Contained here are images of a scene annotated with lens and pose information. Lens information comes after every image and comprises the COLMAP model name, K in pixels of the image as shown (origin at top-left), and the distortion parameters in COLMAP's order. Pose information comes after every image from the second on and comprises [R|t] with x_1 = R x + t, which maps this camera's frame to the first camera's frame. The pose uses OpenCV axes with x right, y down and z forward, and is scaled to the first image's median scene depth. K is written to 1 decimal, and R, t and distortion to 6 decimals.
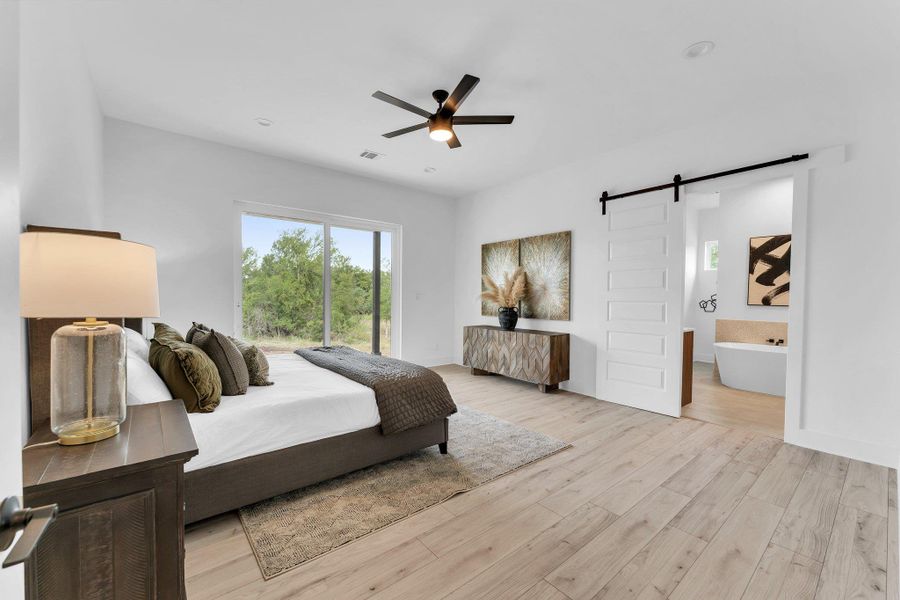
lens RADIAL K [[365.1, 0, 448.6], [0, 365.1, 301.3], [0, 0, 1]] dist [0.000864, 0.000057]
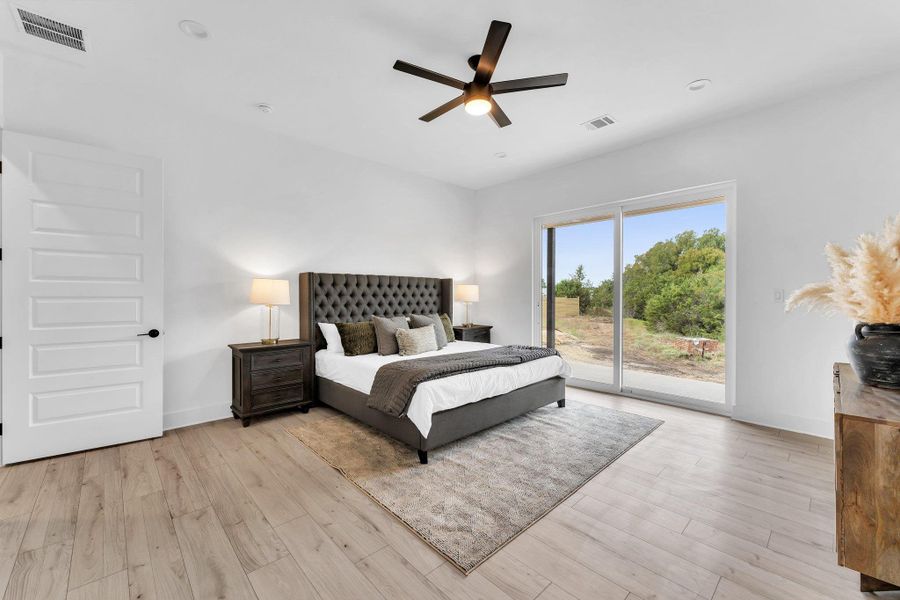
lens RADIAL K [[365.1, 0, 447.6], [0, 365.1, 298.1], [0, 0, 1]] dist [0.000864, 0.000057]
pose [[0.056903, -0.002369, -0.998377, 1.318755], [-0.014031, 0.999897, -0.003173, -0.008512], [0.998281, 0.014188, 0.056864, 1.419612]]
